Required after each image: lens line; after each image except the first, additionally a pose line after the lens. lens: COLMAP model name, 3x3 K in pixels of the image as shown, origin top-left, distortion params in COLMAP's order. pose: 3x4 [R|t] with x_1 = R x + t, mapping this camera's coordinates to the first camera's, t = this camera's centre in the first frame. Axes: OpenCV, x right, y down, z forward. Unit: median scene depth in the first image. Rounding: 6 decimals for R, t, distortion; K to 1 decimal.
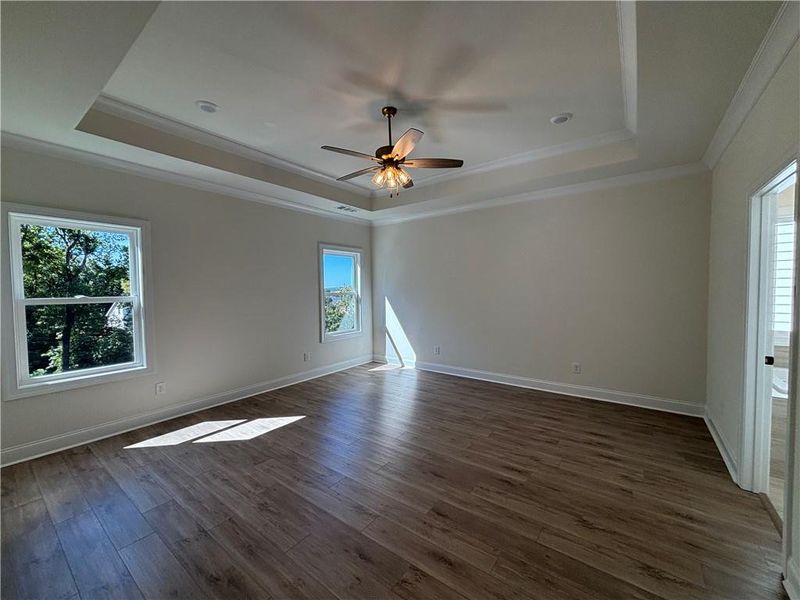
lens RADIAL K [[321.7, 0, 399.8], [0, 321.7, 299.9], [0, 0, 1]] dist [0.001397, -0.000059]
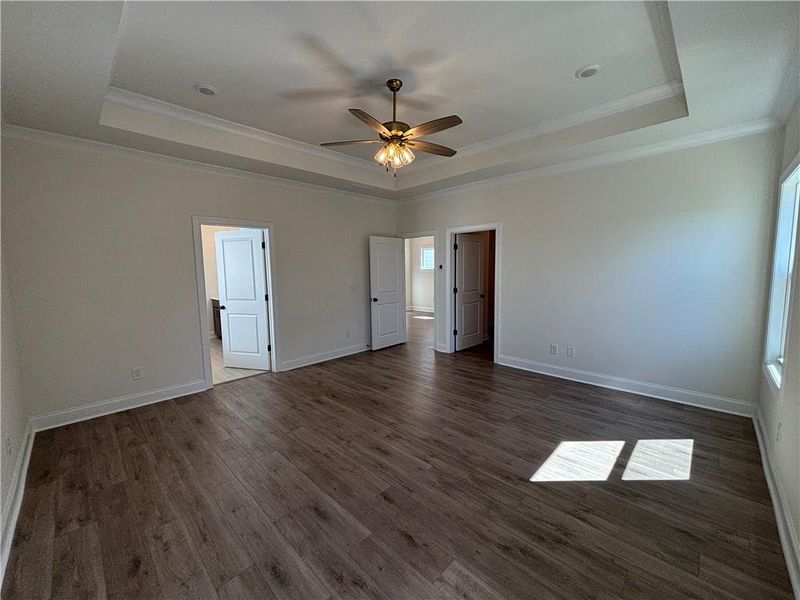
lens RADIAL K [[321.7, 0, 399.8], [0, 321.7, 299.9], [0, 0, 1]] dist [0.001397, -0.000059]
pose [[-0.990282, 0.010997, 0.138637, -0.164344], [0.030438, 0.989838, 0.138902, -0.084404], [-0.135700, 0.141772, -0.980554, 1.929476]]
